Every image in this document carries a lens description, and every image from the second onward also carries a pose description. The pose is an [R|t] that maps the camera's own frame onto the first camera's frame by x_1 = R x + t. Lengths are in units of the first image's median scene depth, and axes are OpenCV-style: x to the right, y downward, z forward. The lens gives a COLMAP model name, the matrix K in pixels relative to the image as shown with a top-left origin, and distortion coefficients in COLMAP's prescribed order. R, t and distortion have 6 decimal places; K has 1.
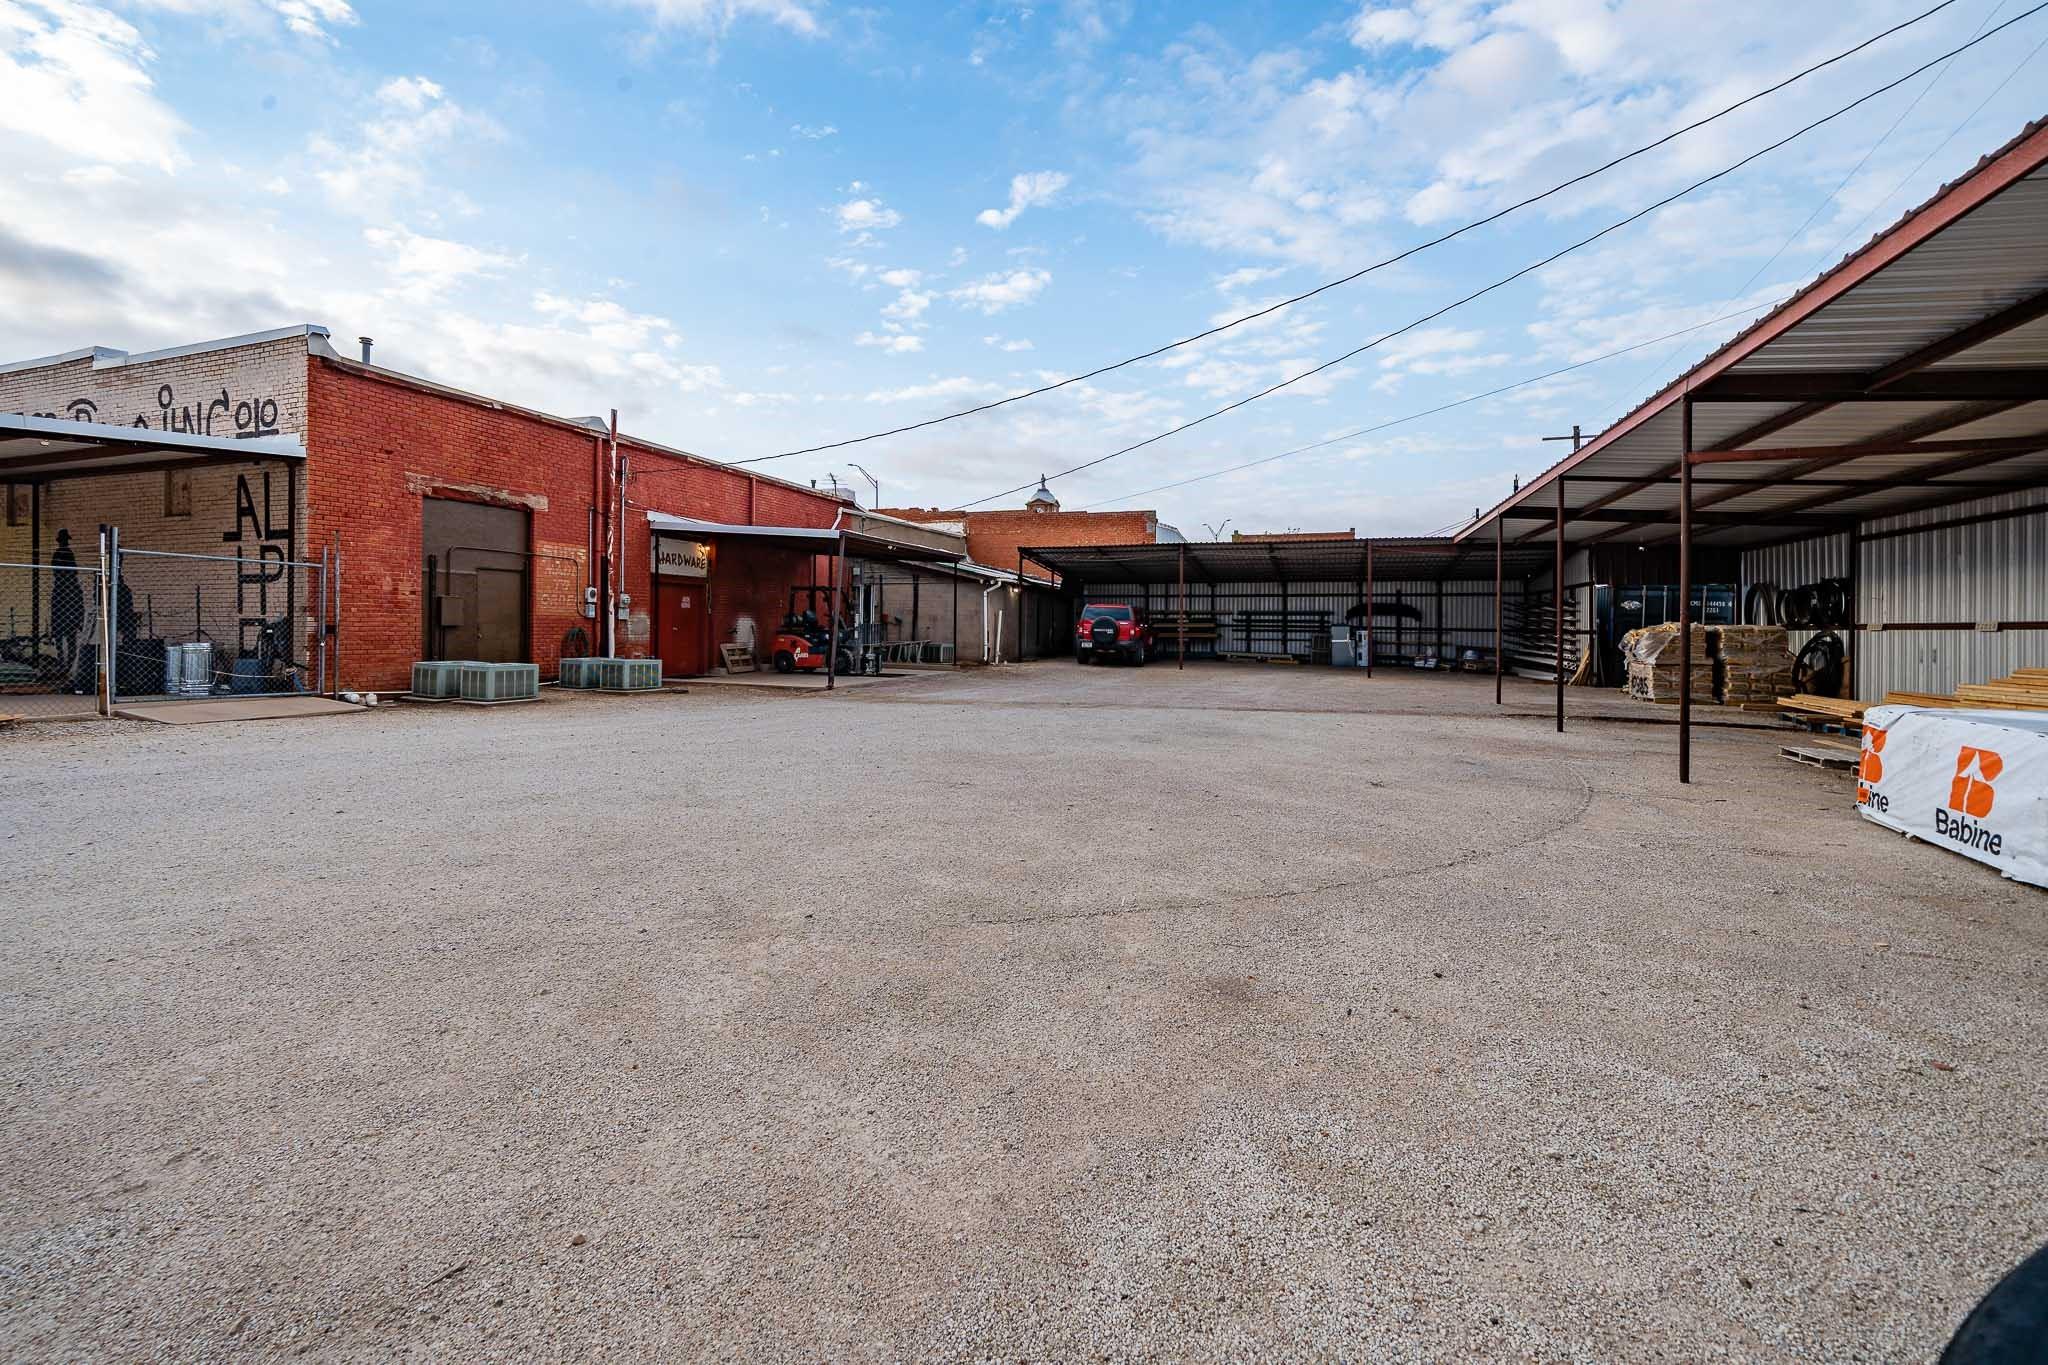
lens RADIAL K [[878.9, 0, 990.8], [0, 878.9, 621.2], [0, 0, 1]] dist [-0.002786, -0.000108]
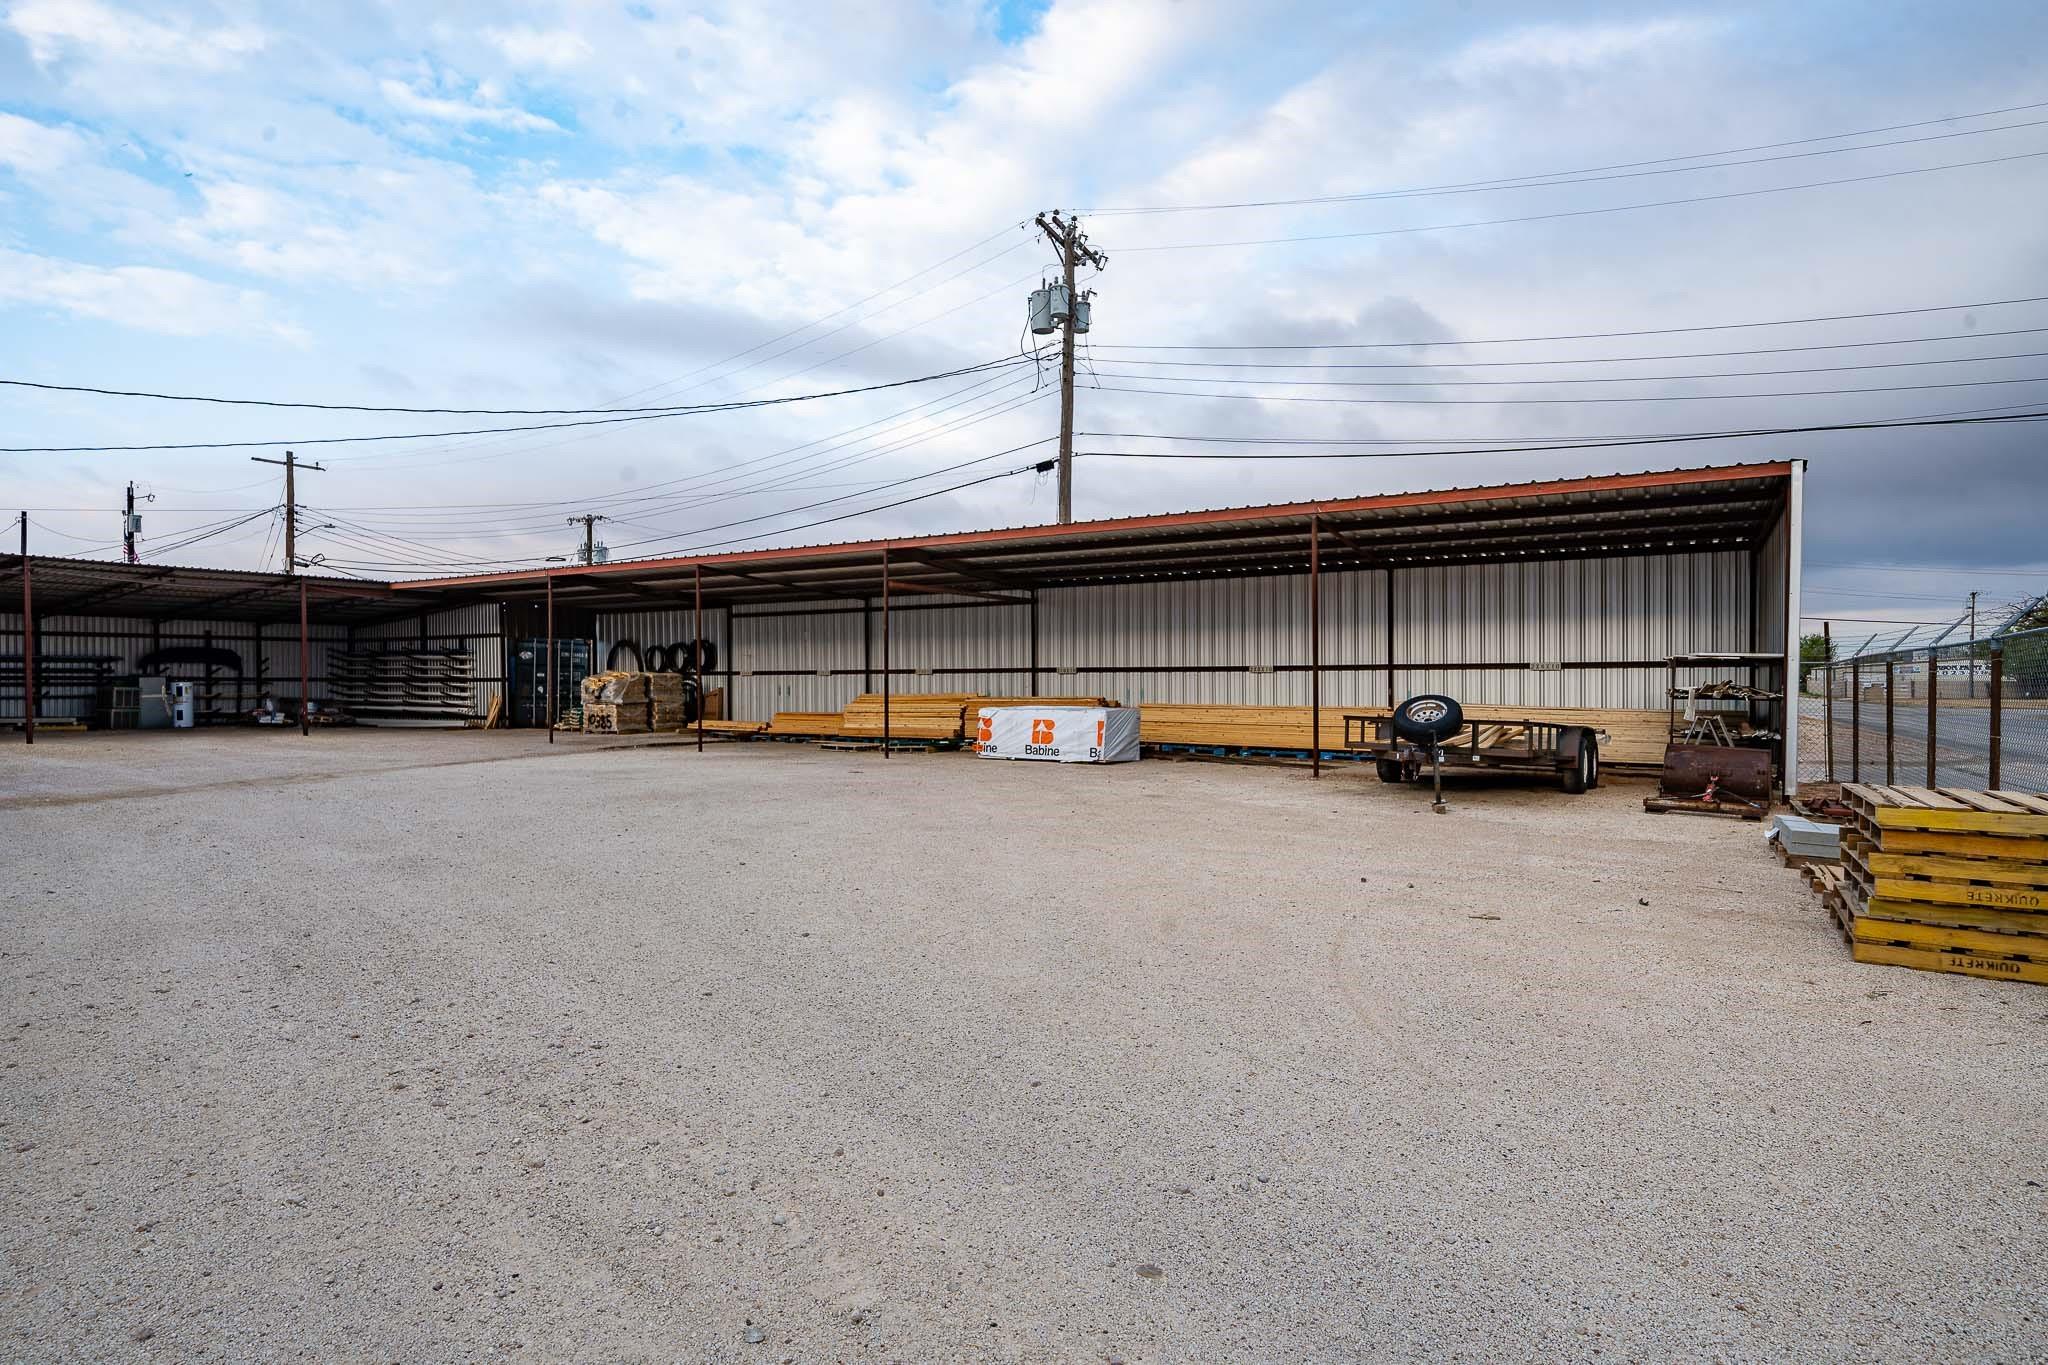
lens RADIAL K [[1165.3, 0, 1007.7], [0, 1165.3, 678.1], [0, 0, 1]] dist [-0.019281, -0.000387]
pose [[0.138985, -0.012172, 0.990220, -0.498453], [0.000463, 0.999925, 0.012227, -0.005140], [-0.990294, -0.001240, 0.138981, 0.124821]]
